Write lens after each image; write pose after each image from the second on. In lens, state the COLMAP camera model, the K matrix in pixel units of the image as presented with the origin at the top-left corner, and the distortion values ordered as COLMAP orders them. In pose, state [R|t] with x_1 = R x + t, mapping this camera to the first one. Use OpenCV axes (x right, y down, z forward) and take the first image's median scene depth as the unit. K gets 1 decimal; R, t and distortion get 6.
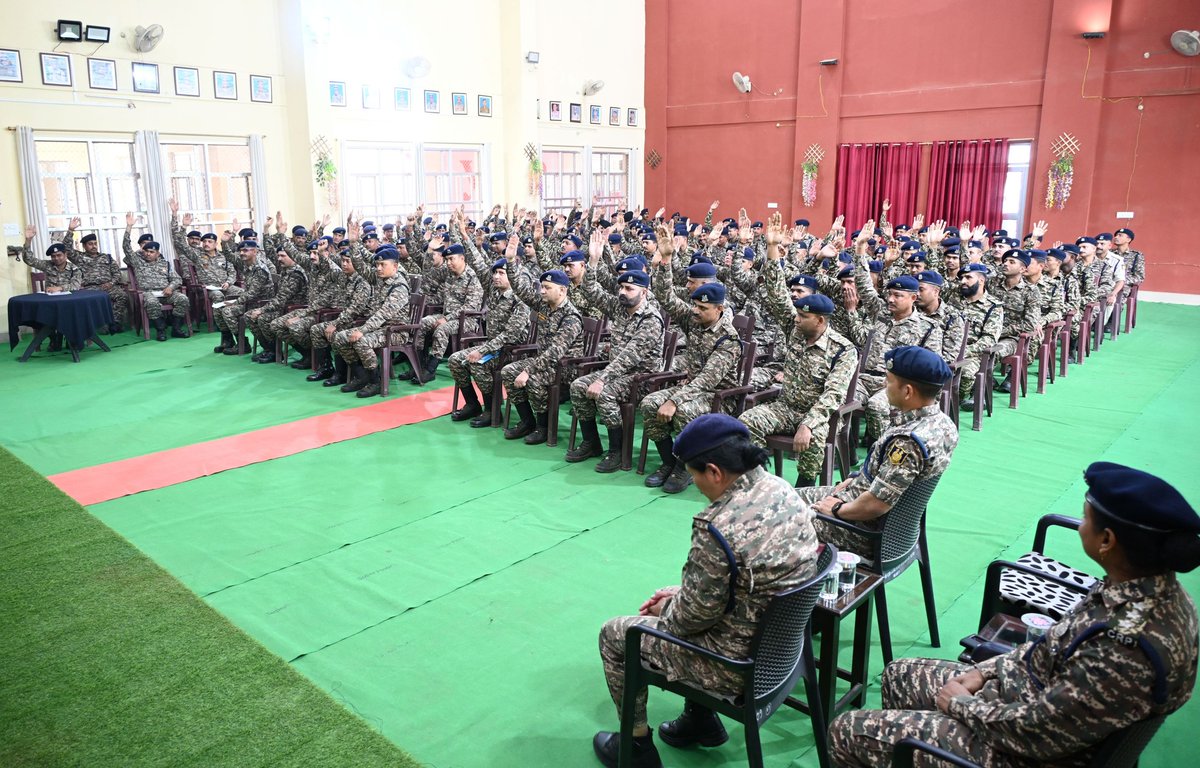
lens RADIAL K [[824.0, 0, 599.8], [0, 824.0, 384.1], [0, 0, 1]] dist [-0.018636, 0.000559]
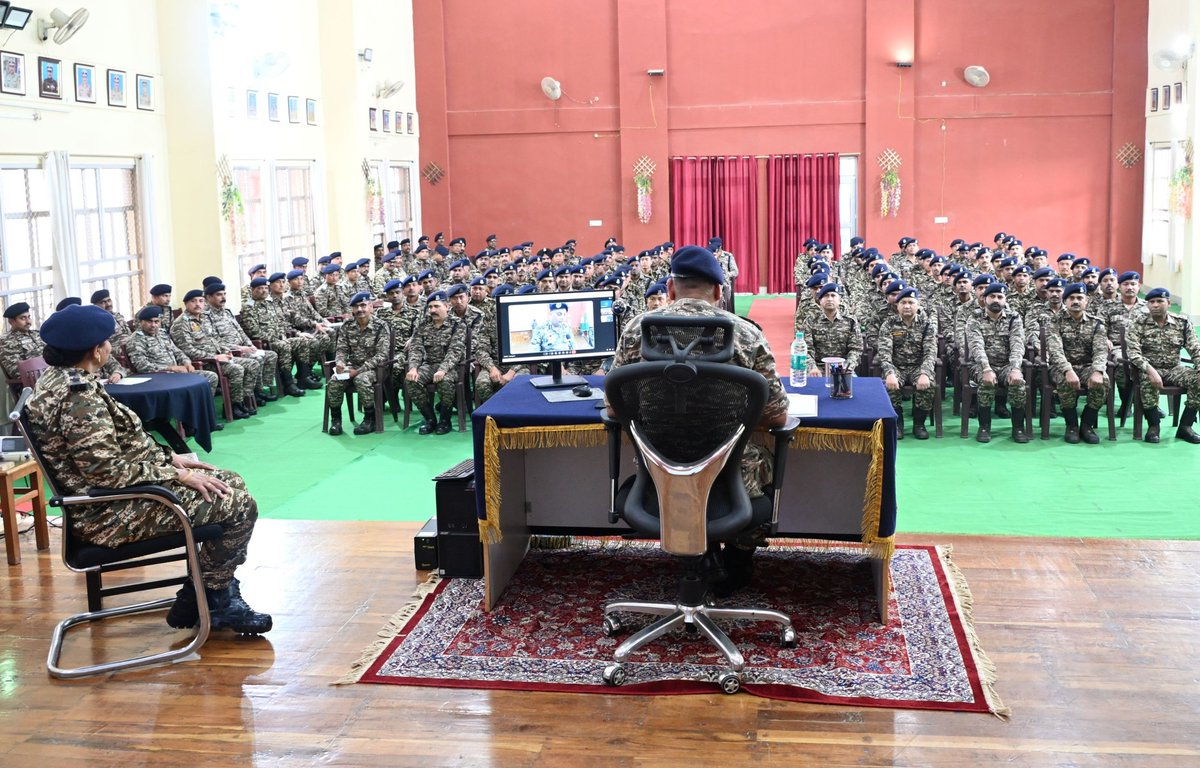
lens RADIAL K [[1160.9, 0, 603.7], [0, 1160.9, 376.1], [0, 0, 1]] dist [-0.050041, 0.000000]
pose [[0.818284, -0.111005, 0.563994, -0.561549], [0.153856, 0.987673, -0.028832, -0.015813], [-0.553841, 0.110367, 0.825275, -0.033201]]
